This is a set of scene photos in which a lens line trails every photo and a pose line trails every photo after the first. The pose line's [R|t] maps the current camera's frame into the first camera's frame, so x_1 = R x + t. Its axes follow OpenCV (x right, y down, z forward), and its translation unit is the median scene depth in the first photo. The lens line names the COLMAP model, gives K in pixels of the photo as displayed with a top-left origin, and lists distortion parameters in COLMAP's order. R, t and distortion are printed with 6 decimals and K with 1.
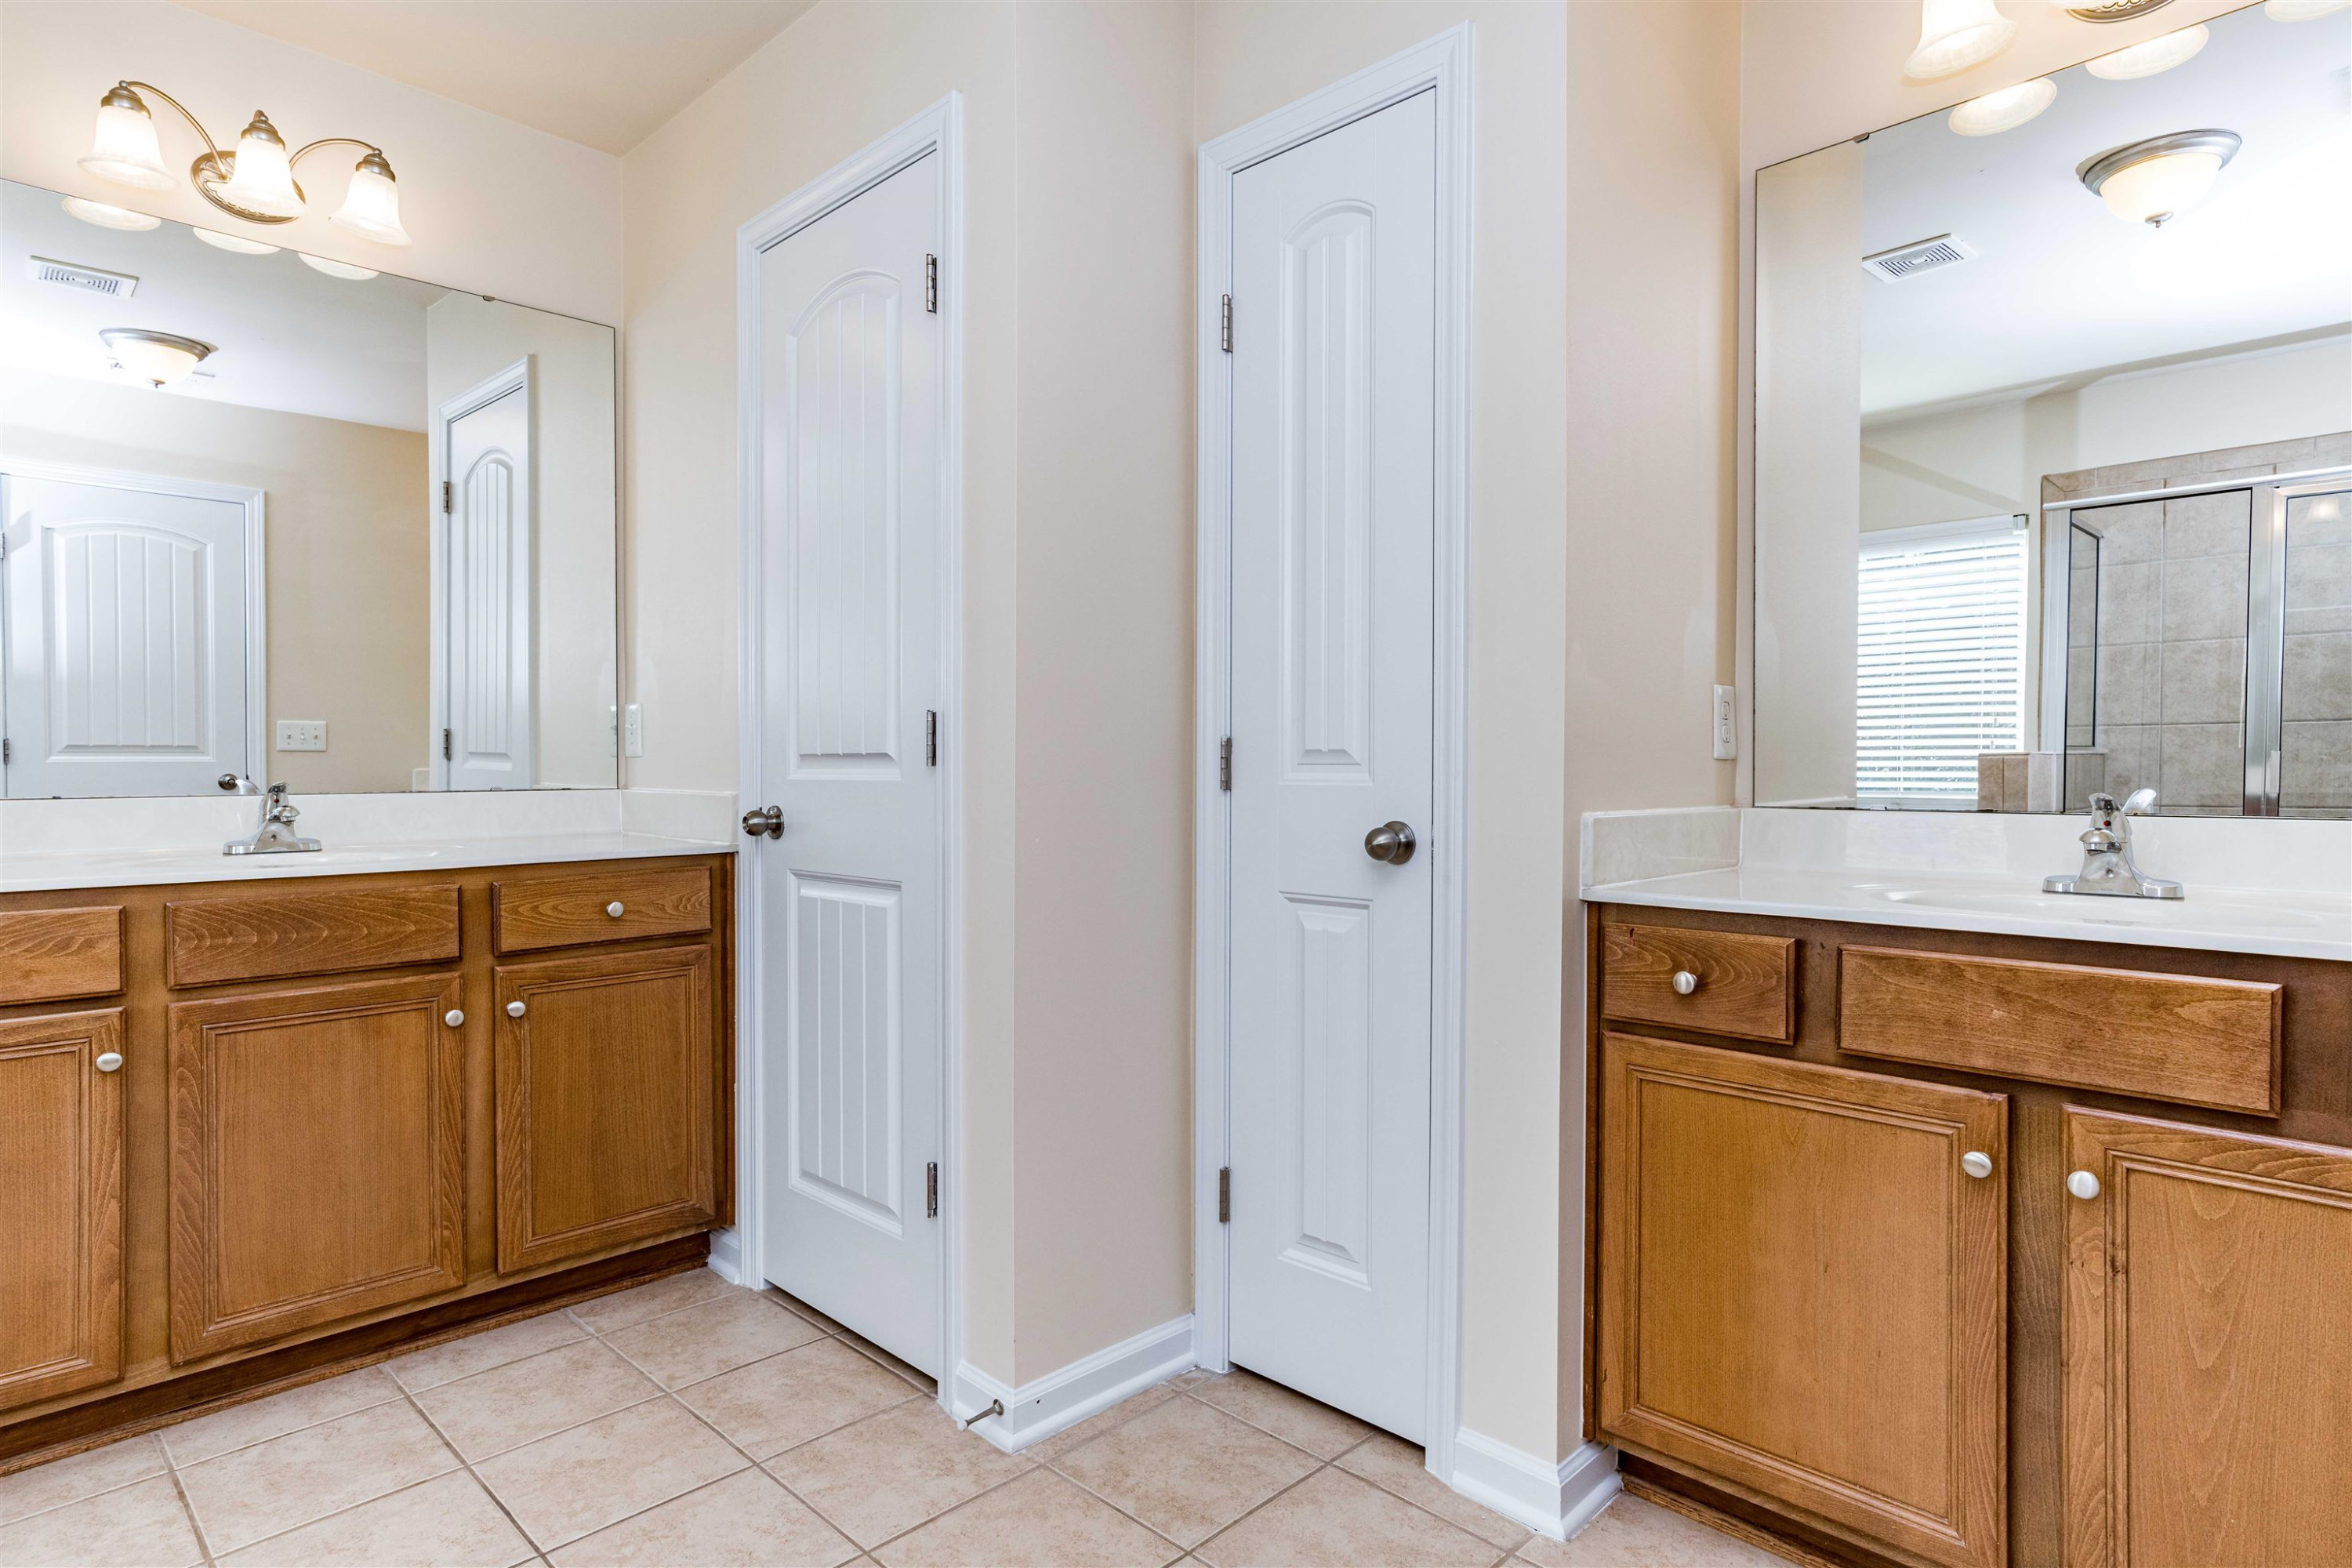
lens RADIAL K [[1267.8, 0, 1175.7], [0, 1267.8, 783.5], [0, 0, 1]] dist [0.007123, -0.000795]
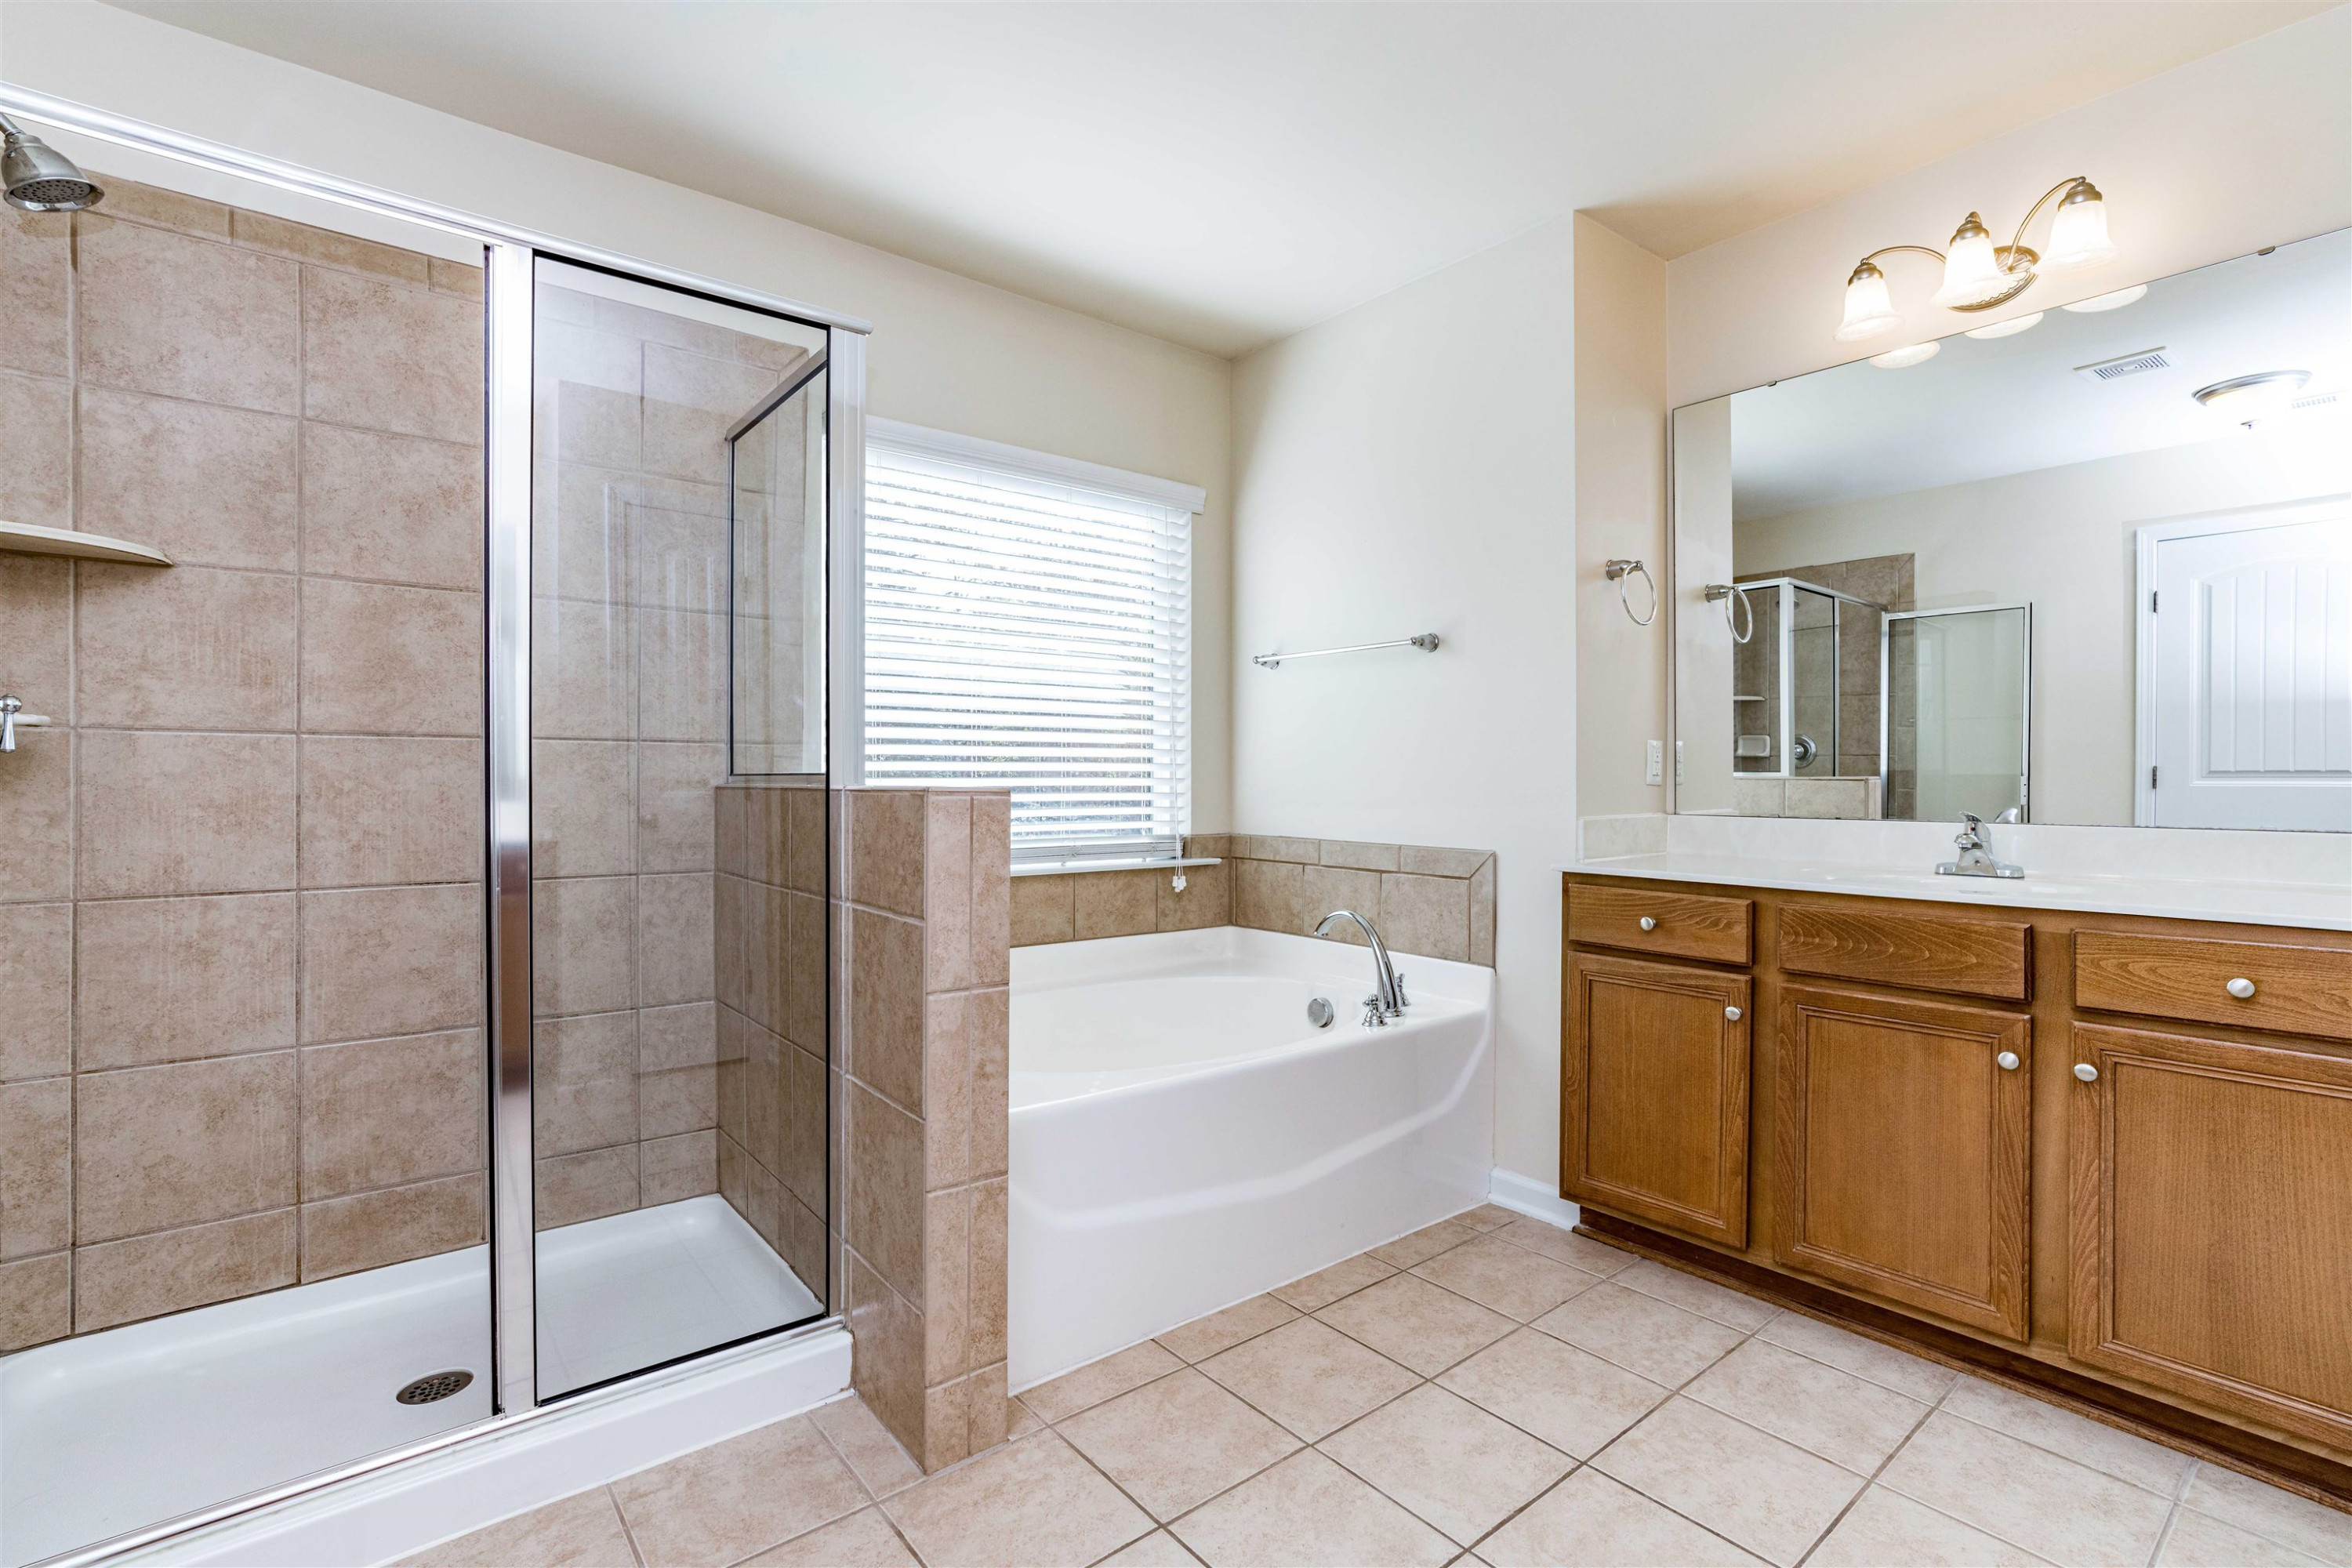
lens RADIAL K [[1065.5, 0, 1175.9], [0, 1065.5, 777.9], [0, 0, 1]] dist [-0.002197, 0.002092]
pose [[-0.116807, 0.000247, -0.993155, 0.321860], [-0.015315, 0.999881, 0.002050, -0.024382], [0.993037, 0.015449, -0.116789, 0.463649]]
